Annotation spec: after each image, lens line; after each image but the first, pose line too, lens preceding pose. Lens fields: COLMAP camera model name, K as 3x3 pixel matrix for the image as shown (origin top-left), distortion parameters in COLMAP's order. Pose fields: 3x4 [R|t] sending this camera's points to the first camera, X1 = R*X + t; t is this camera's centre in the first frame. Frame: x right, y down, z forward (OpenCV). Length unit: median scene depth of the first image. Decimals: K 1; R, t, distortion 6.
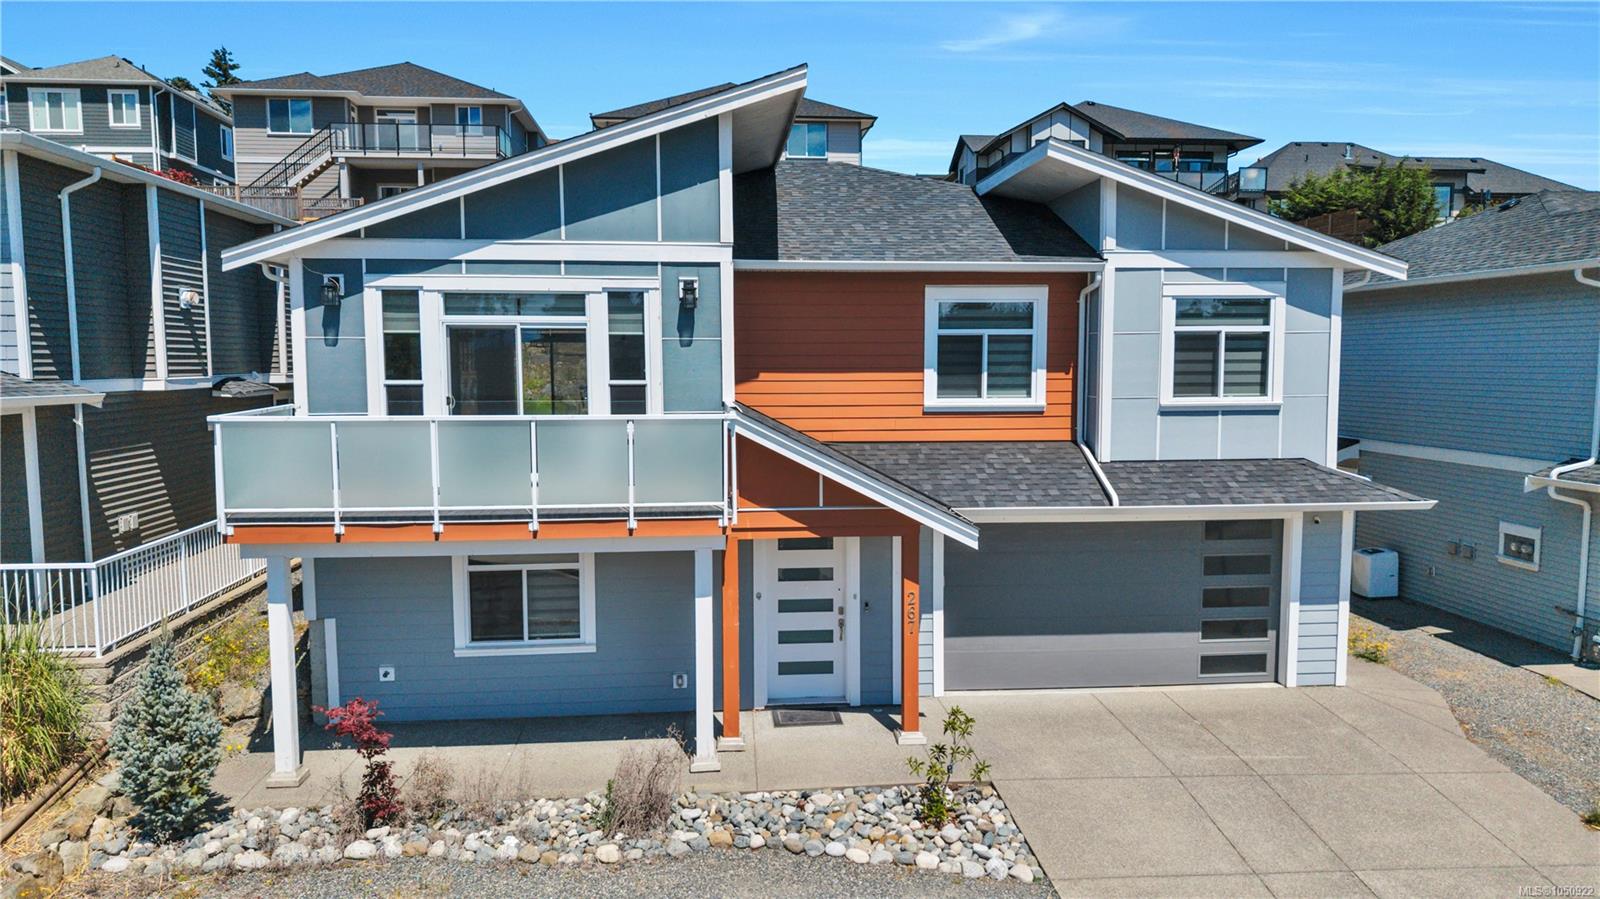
lens RADIAL K [[1074.0, 0, 800.0], [0, 1074.0, 449.5], [0, 0, 1]] dist [0.004207, -0.003700]
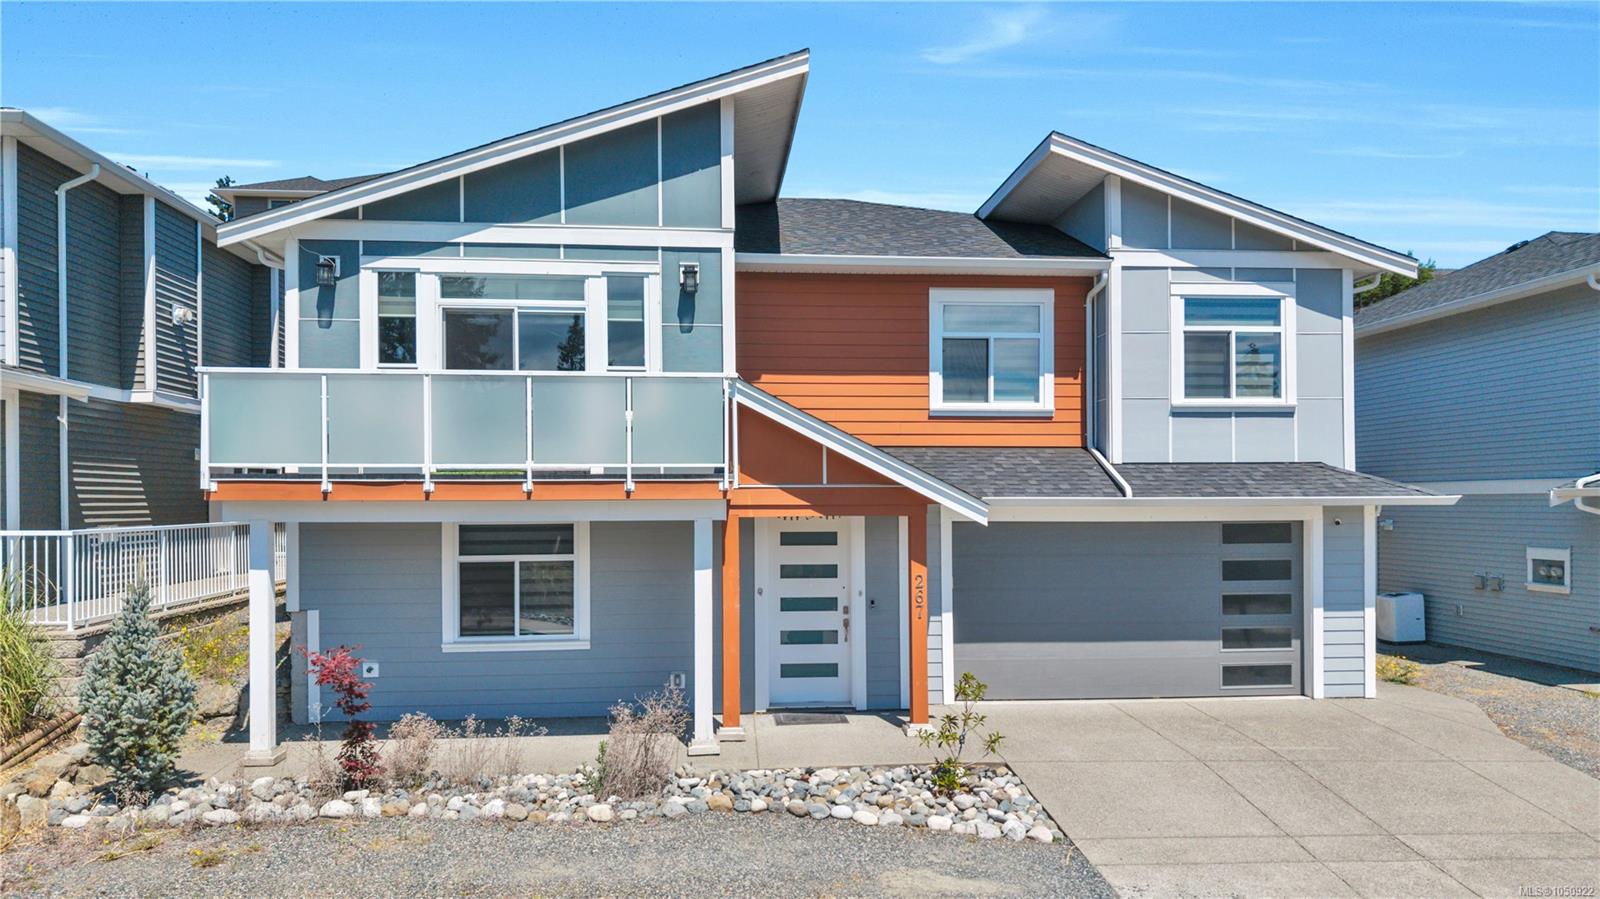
lens RADIAL K [[1100.6, 0, 799.6], [0, 1100.6, 498.9], [0, 0, 1]] dist [0.000447, 0.002636]
pose [[0.999998, -0.001470, -0.000927, -0.002038], [0.001382, 0.996103, -0.088192, 0.141807], [0.001053, 0.088191, 0.996103, 0.012531]]
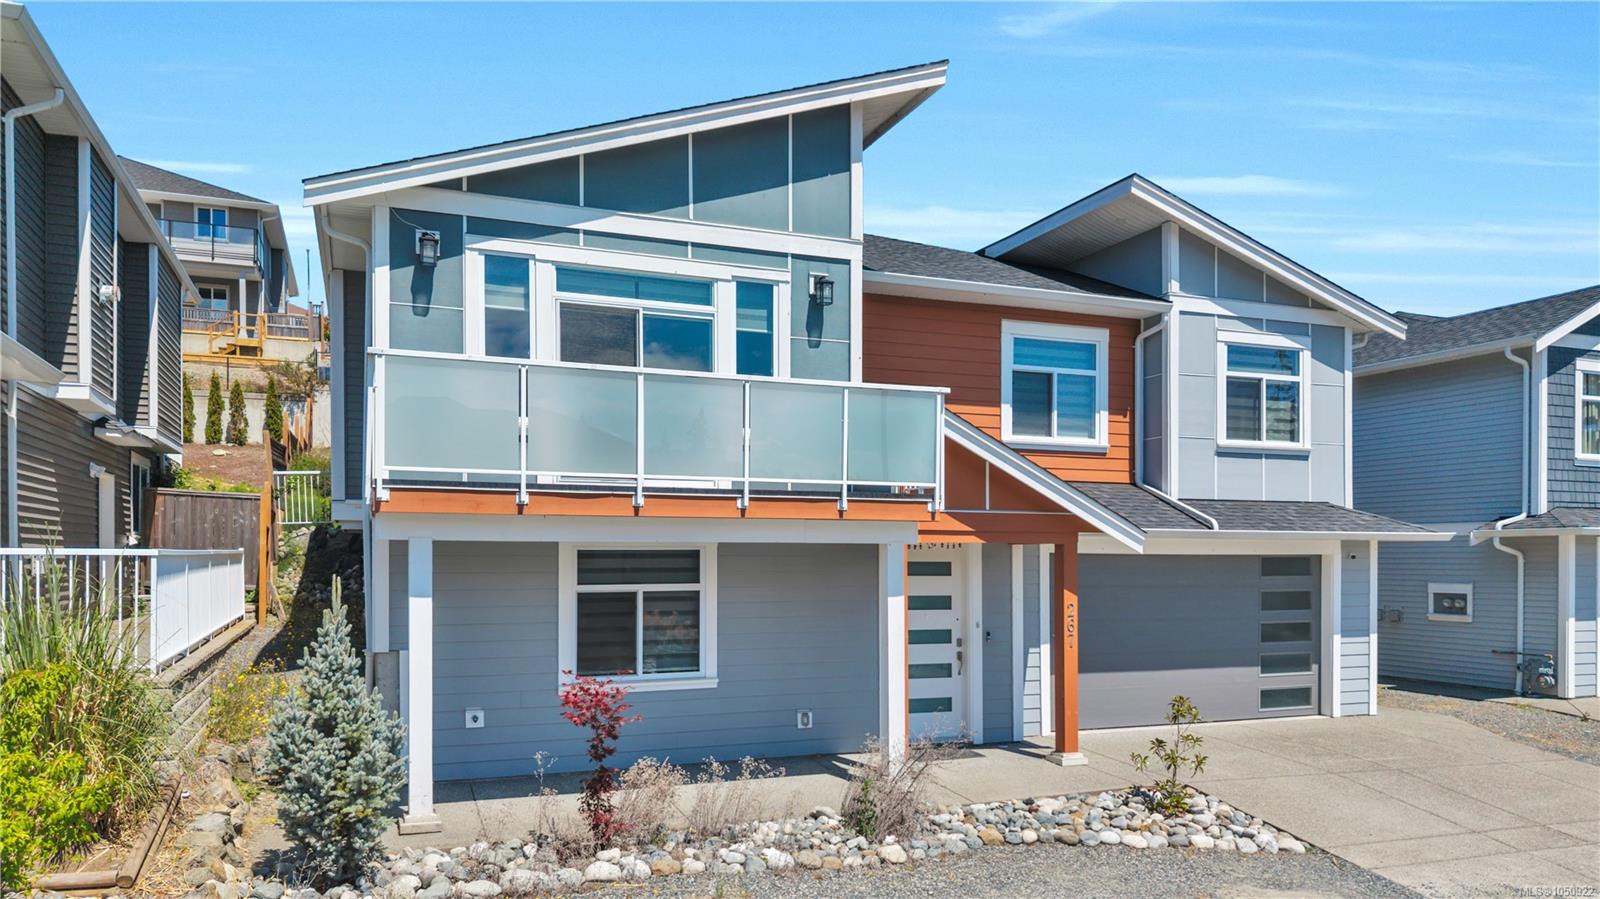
lens RADIAL K [[1117.5, 0, 797.7], [0, 1117.5, 556.9], [0, 0, 1]] dist [-0.002696, -0.002120]
pose [[0.959376, 0.004692, 0.282093, -0.382753], [0.019919, 0.996240, -0.084314, 0.159816], [-0.281428, 0.086508, 0.955675, 0.106250]]
